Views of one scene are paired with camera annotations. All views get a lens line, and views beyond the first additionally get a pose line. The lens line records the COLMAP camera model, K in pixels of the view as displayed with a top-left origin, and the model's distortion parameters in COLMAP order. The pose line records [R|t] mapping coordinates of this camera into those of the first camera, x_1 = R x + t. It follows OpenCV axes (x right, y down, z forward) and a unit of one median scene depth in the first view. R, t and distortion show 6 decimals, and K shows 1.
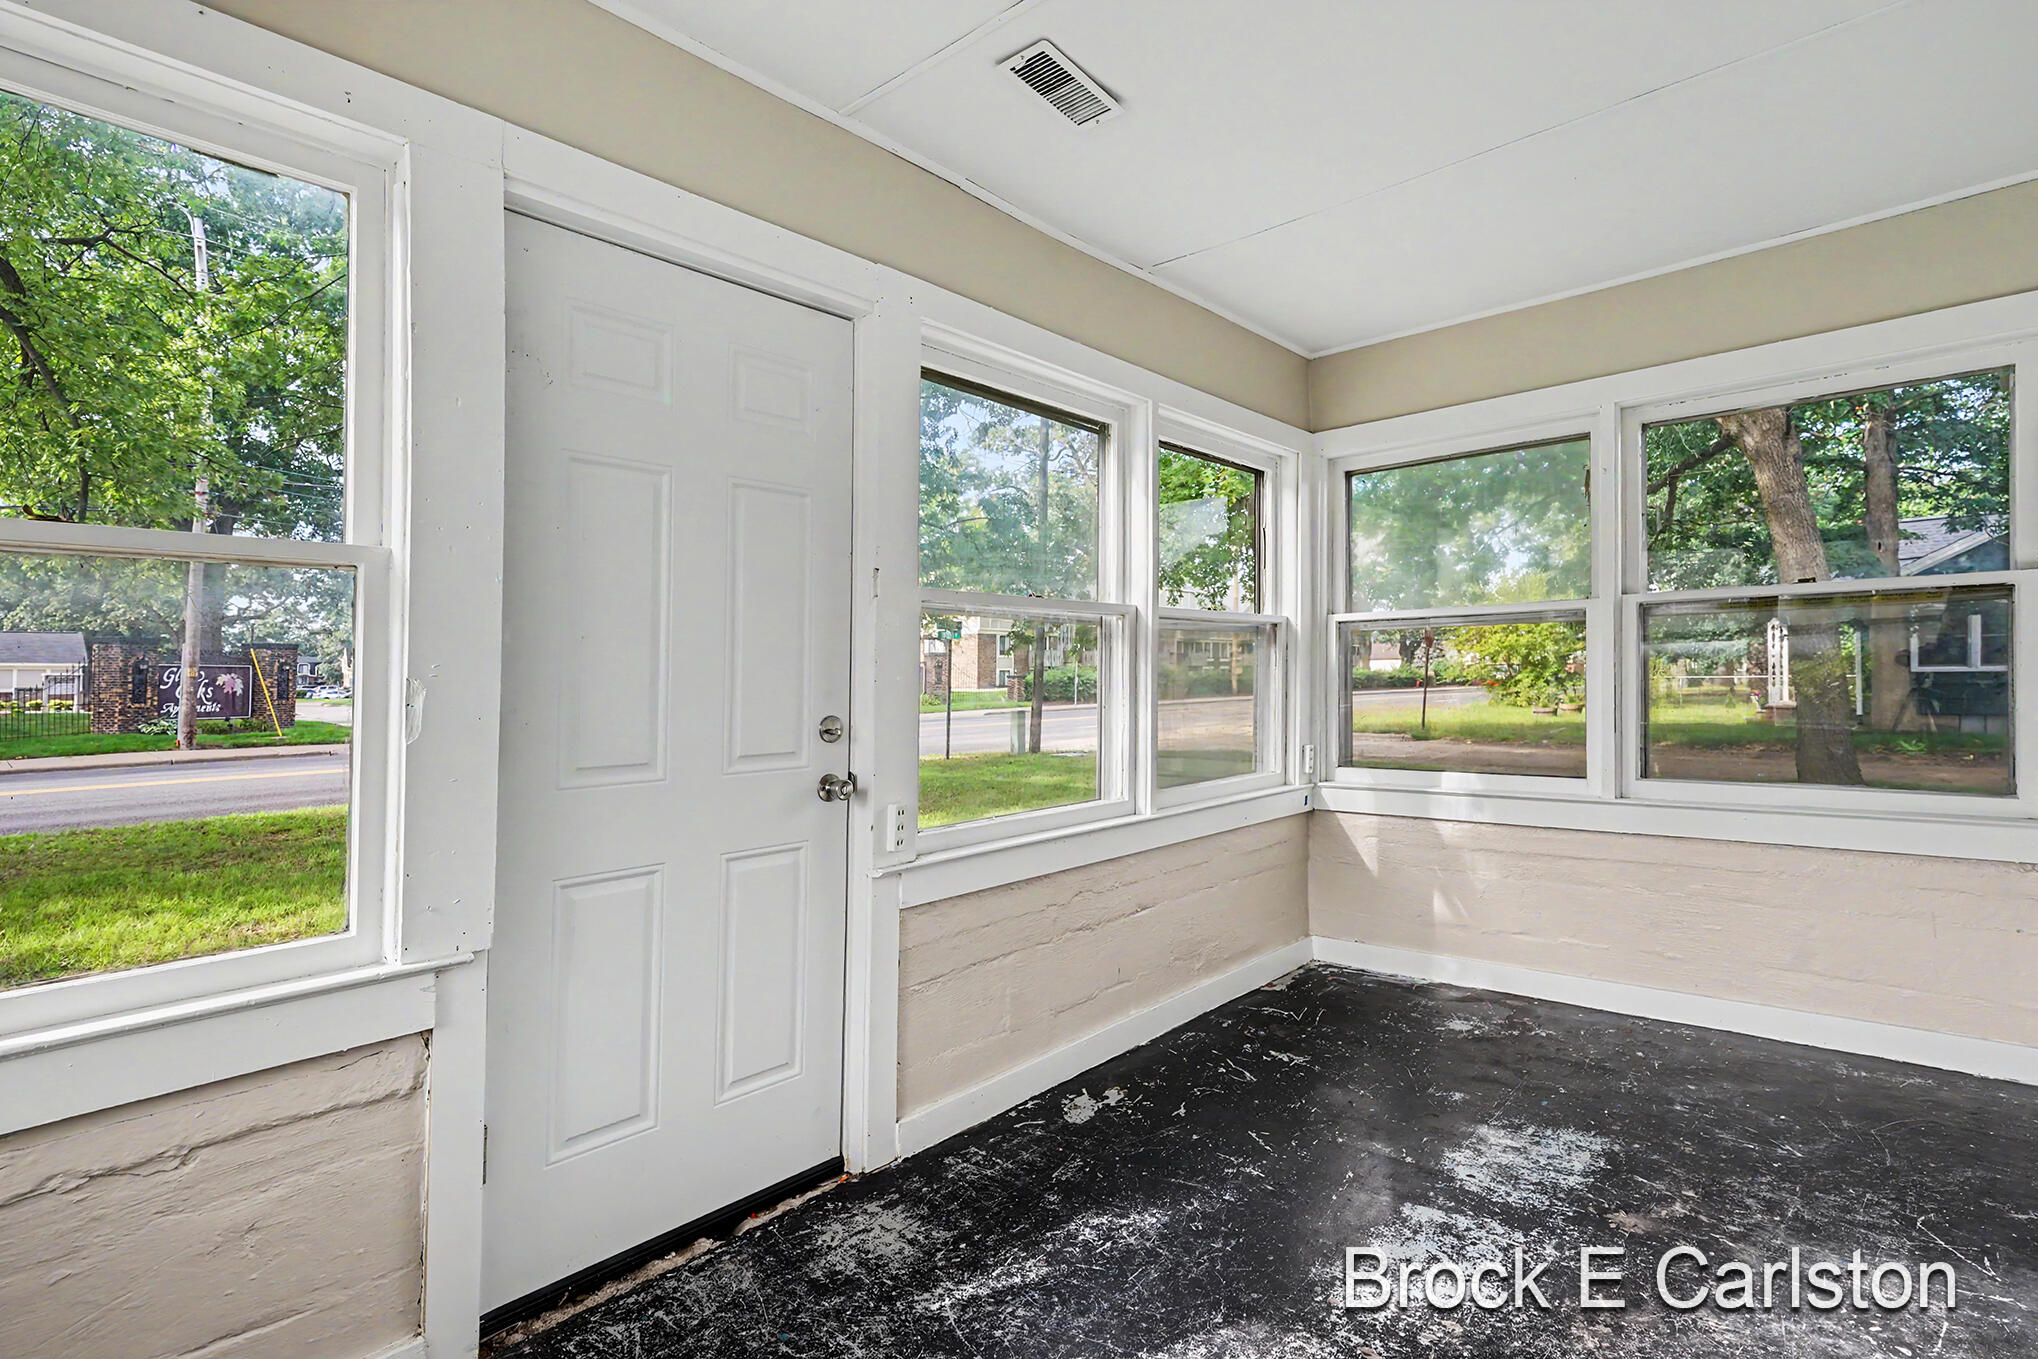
lens RADIAL K [[982.7, 0, 1015.1], [0, 982.7, 684.2], [0, 0, 1]] dist [-0.002602, 0.003160]
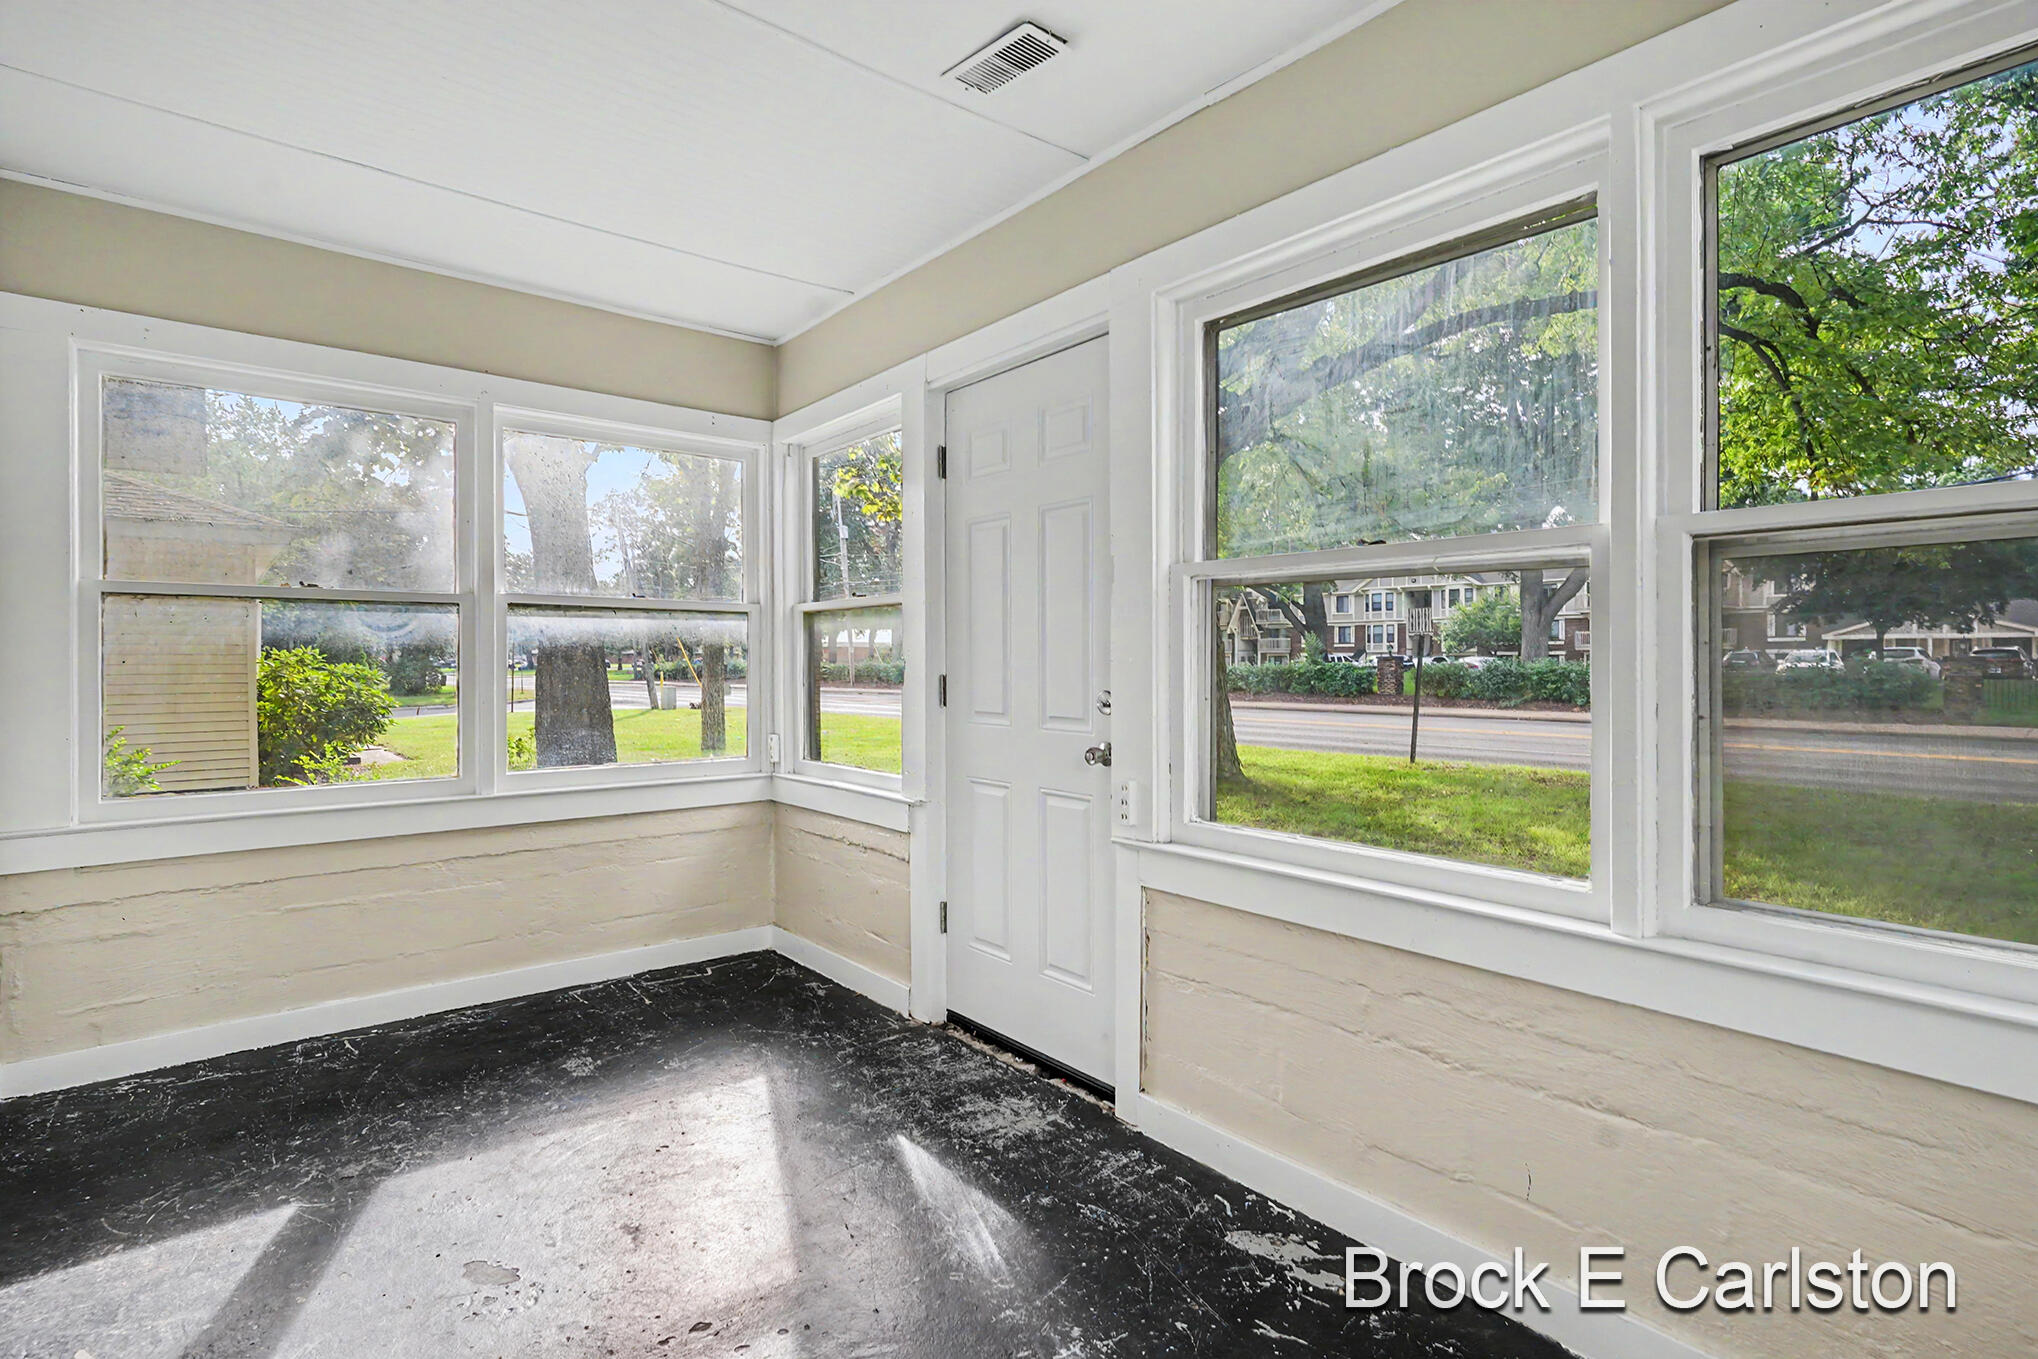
lens RADIAL K [[1015.2, 0, 1015.1], [0, 1015.2, 645.5], [0, 0, 1]] dist [-0.001087, 0.000357]
pose [[-0.141912, 0.006337, -0.989859, 1.051743], [-0.002592, 0.999974, 0.006773, -0.029747], [0.989876, 0.003526, -0.141892, 1.138460]]
